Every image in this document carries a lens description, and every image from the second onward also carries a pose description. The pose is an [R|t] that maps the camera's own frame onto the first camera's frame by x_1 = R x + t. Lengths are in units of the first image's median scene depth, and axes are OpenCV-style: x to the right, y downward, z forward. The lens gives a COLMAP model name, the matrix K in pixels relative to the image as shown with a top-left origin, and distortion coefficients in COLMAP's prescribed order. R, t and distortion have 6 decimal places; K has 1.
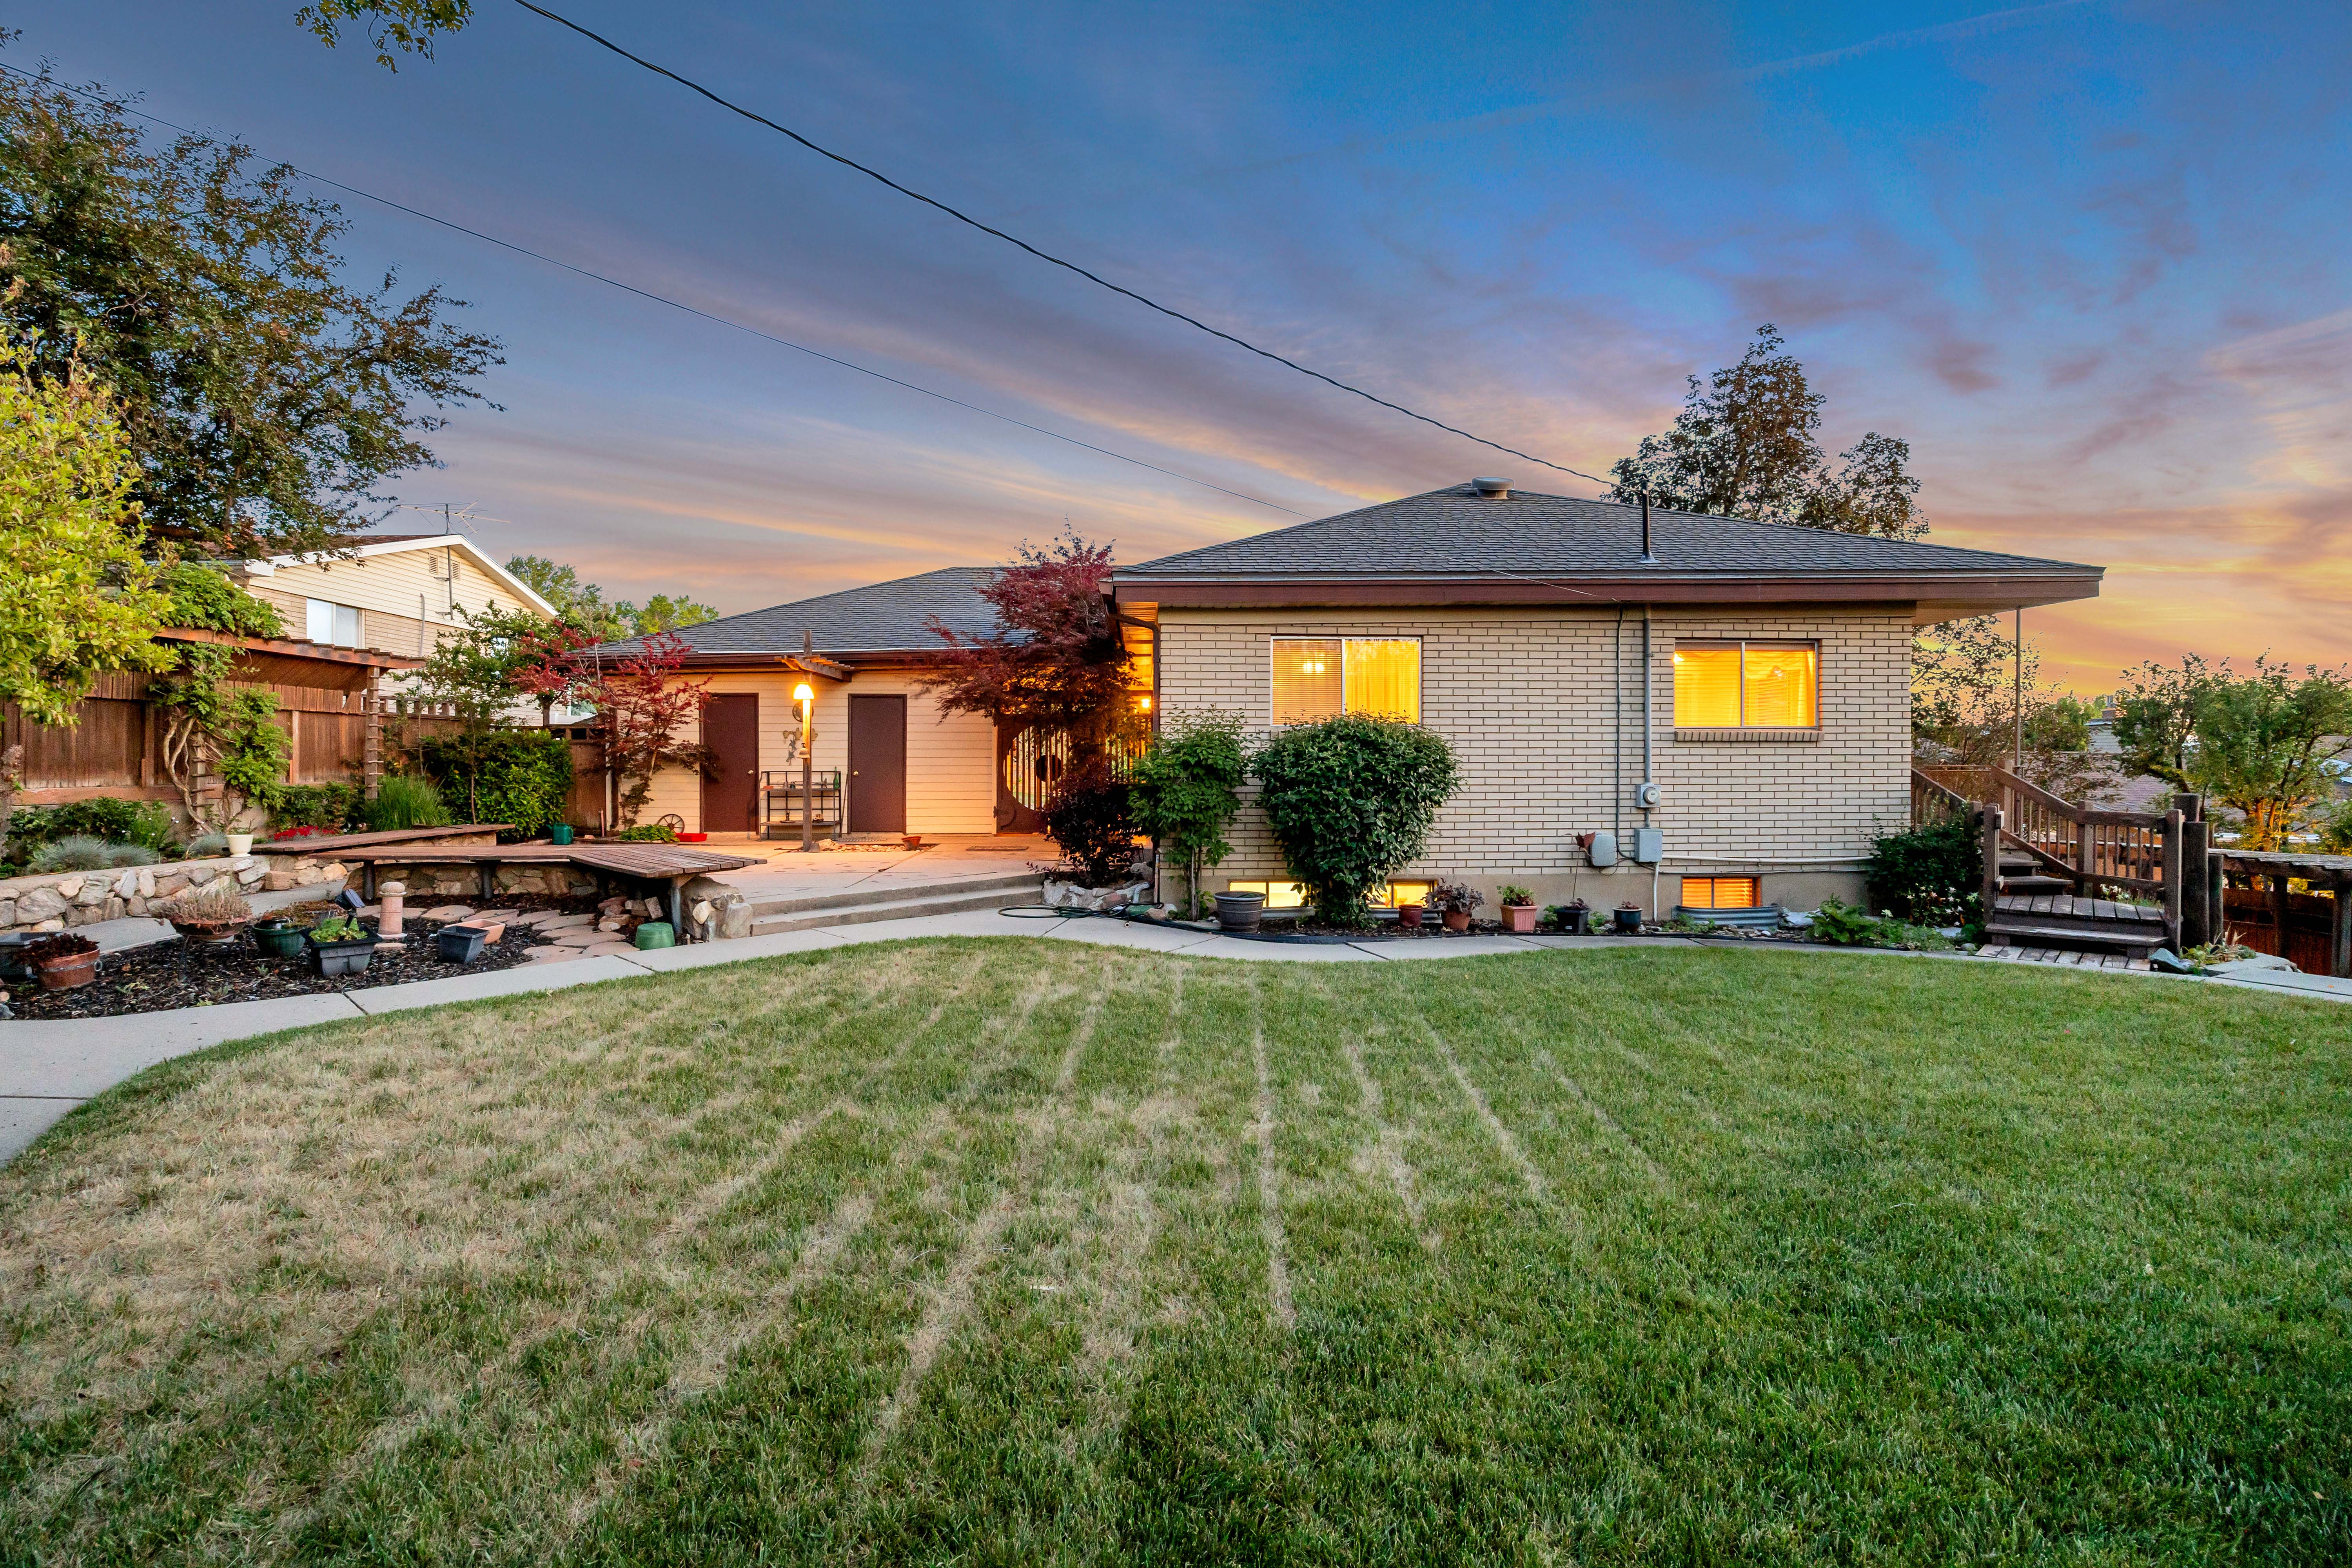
lens RADIAL K [[1045.0, 0, 1218.7], [0, 1045.0, 773.2], [0, 0, 1]] dist [-0.014380, 0.000717]
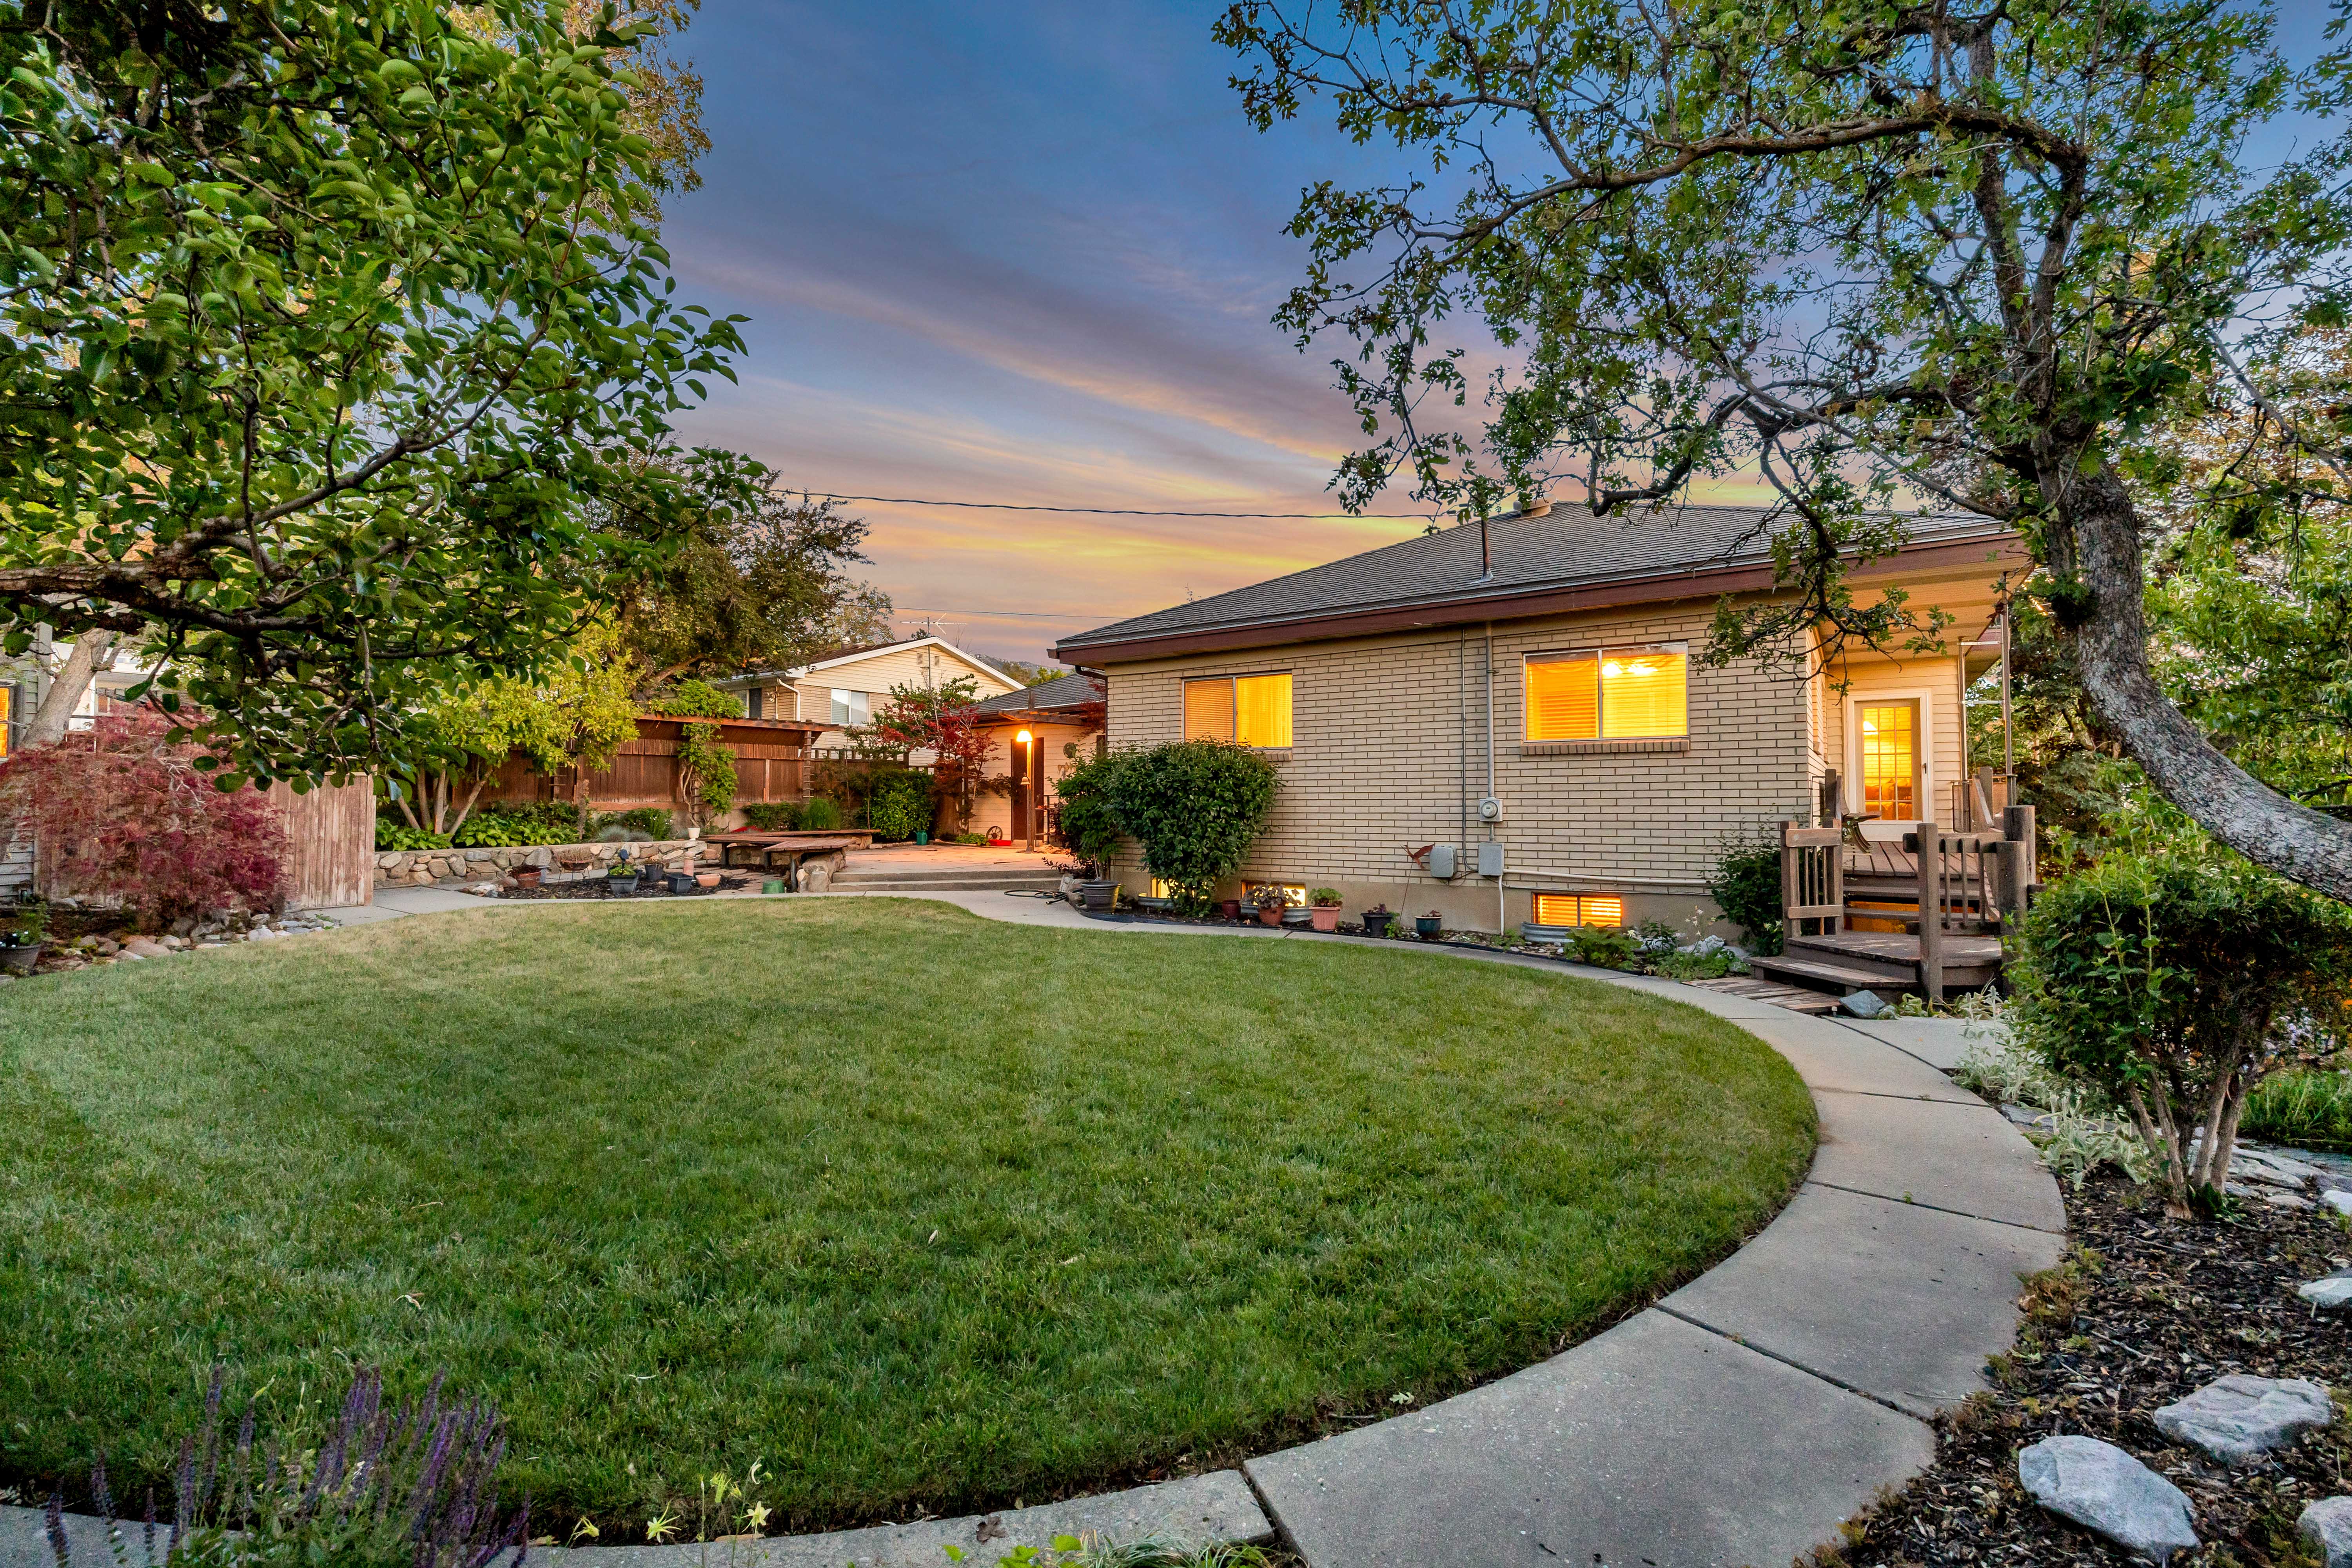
lens RADIAL K [[1045.0, 0, 1207.1], [0, 1045.0, 758.9], [0, 0, 1]] dist [-0.014380, 0.000717]
pose [[0.822639, -0.025640, -0.567986, 0.769590], [-0.000626, 0.998941, -0.046002, 0.019200], [0.568564, 0.038198, 0.821752, 0.009474]]
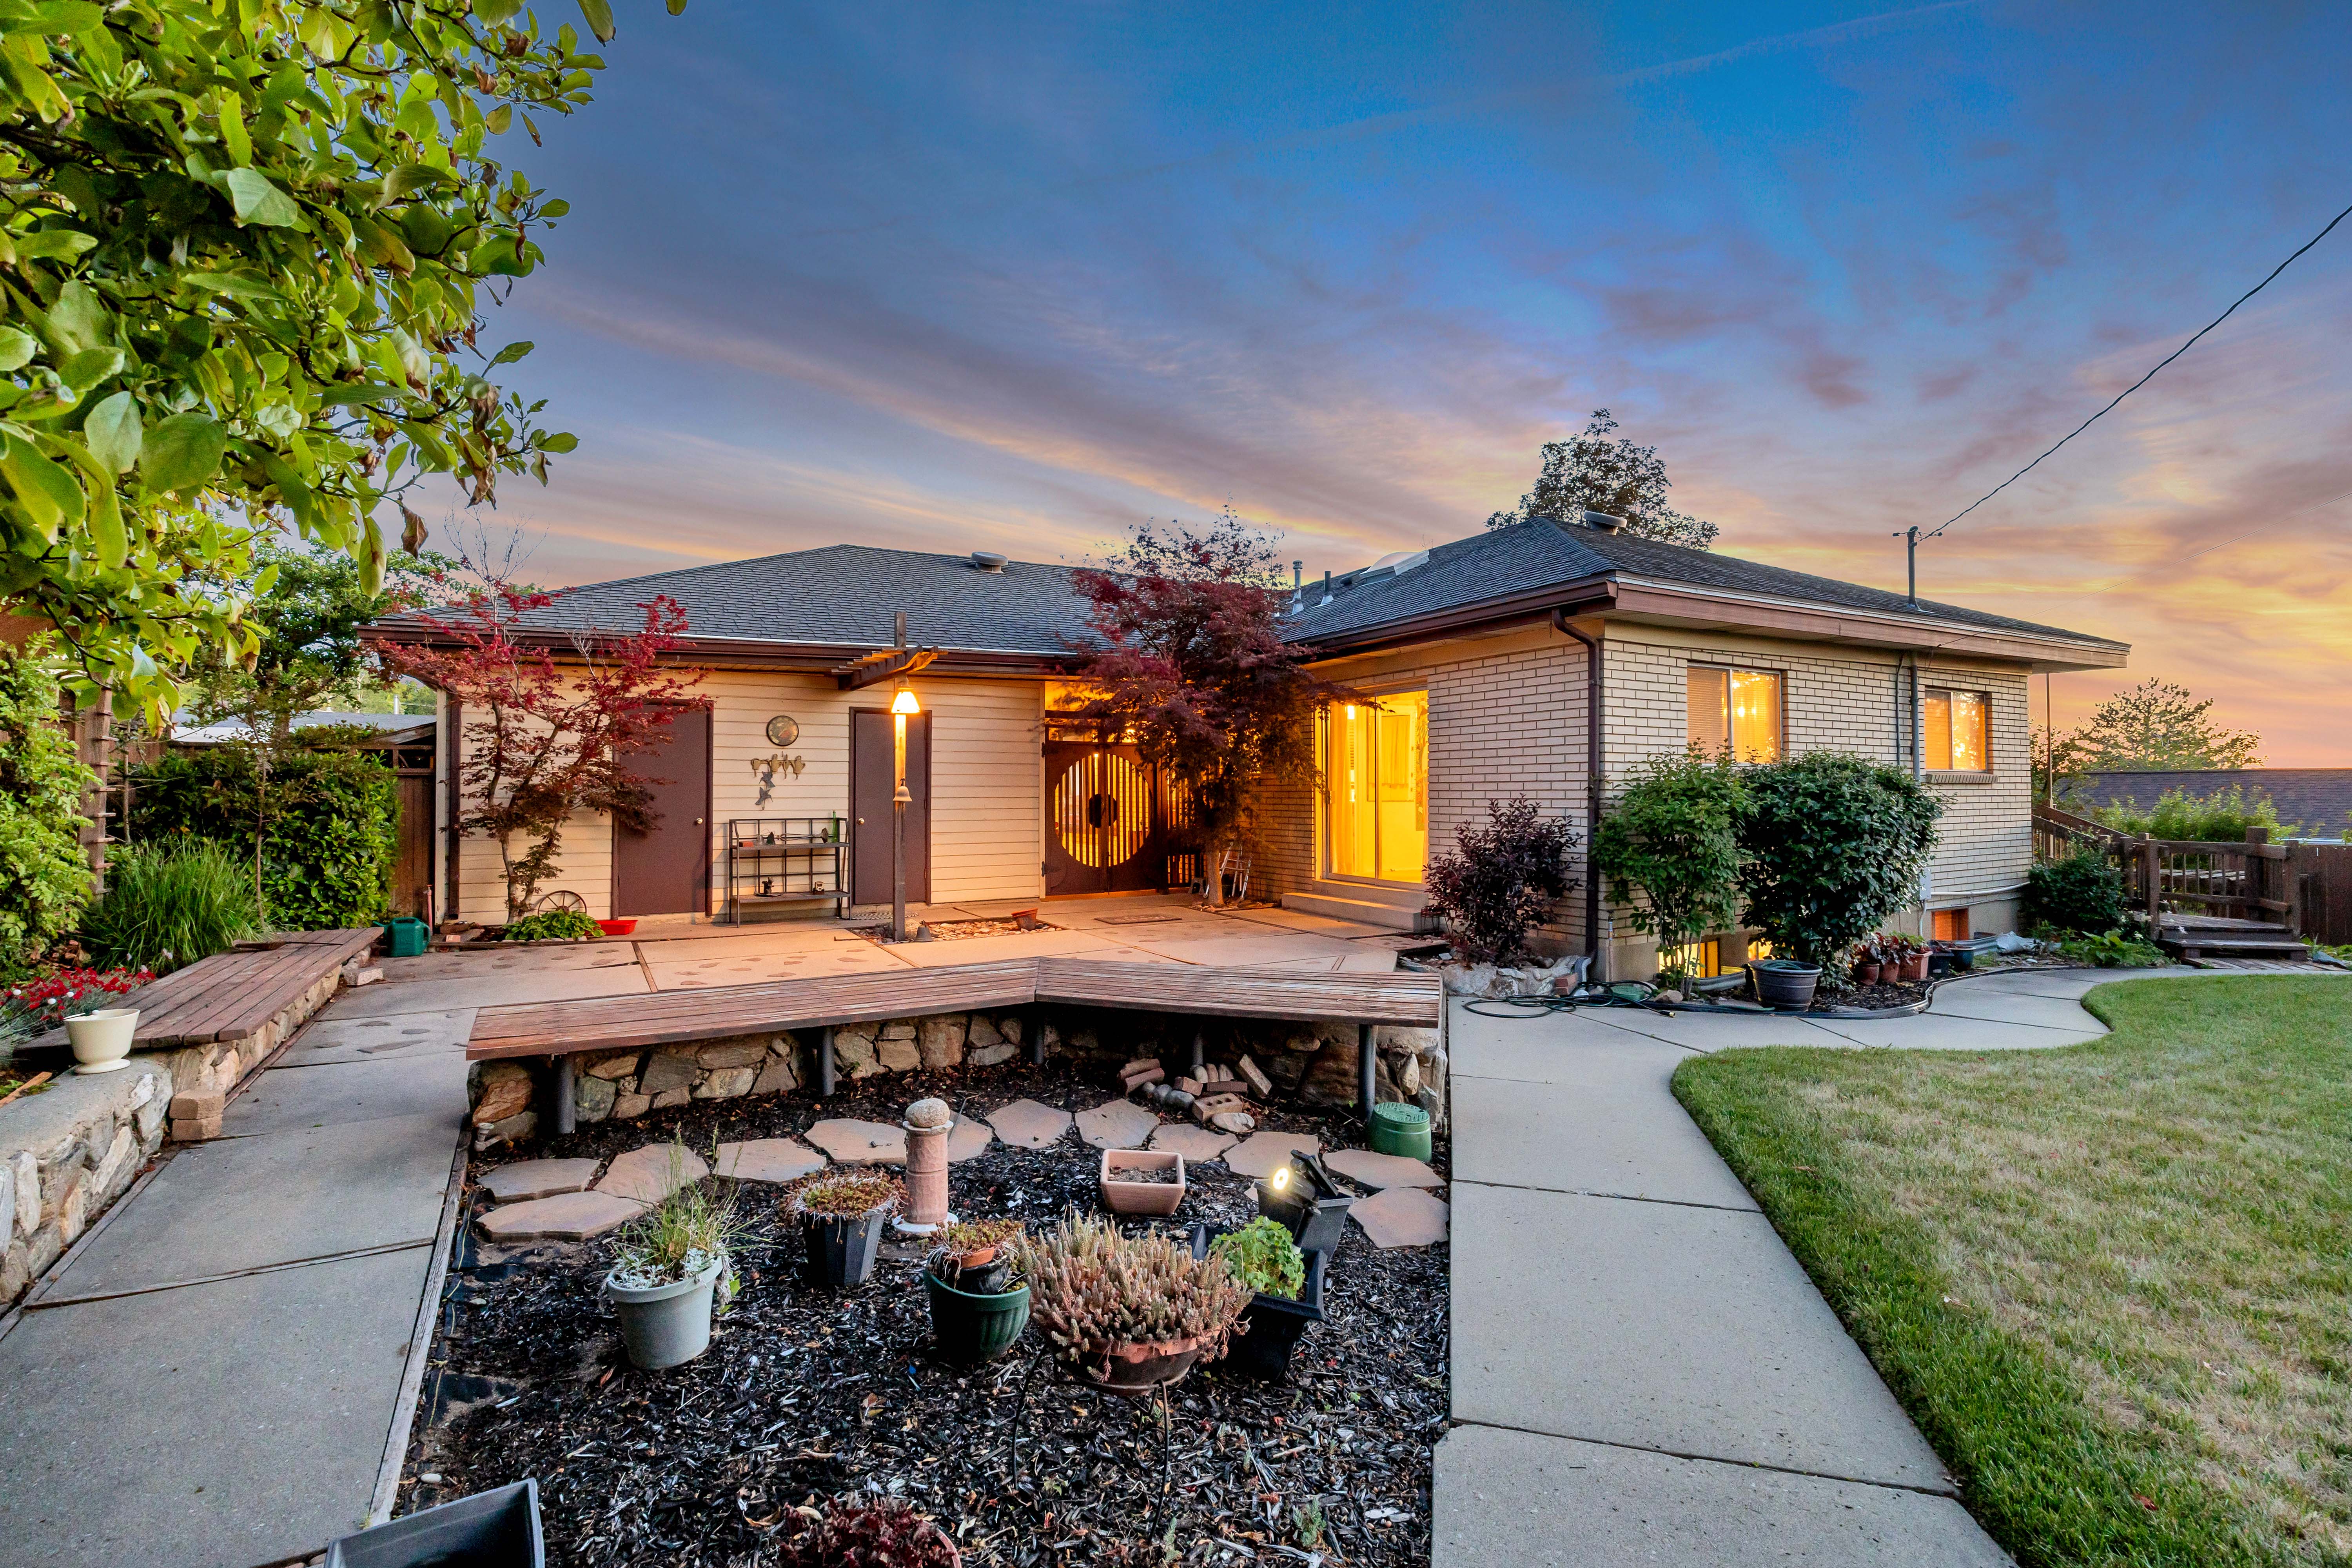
lens RADIAL K [[1045.0, 0, 1174.3], [0, 1045.0, 746.5], [0, 0, 1]] dist [-0.014380, 0.000717]
pose [[0.890023, 0.016747, 0.455609, -0.736449], [0.005839, 0.998825, -0.048119, -0.022167], [-0.455879, 0.045487, 0.888879, 0.429145]]
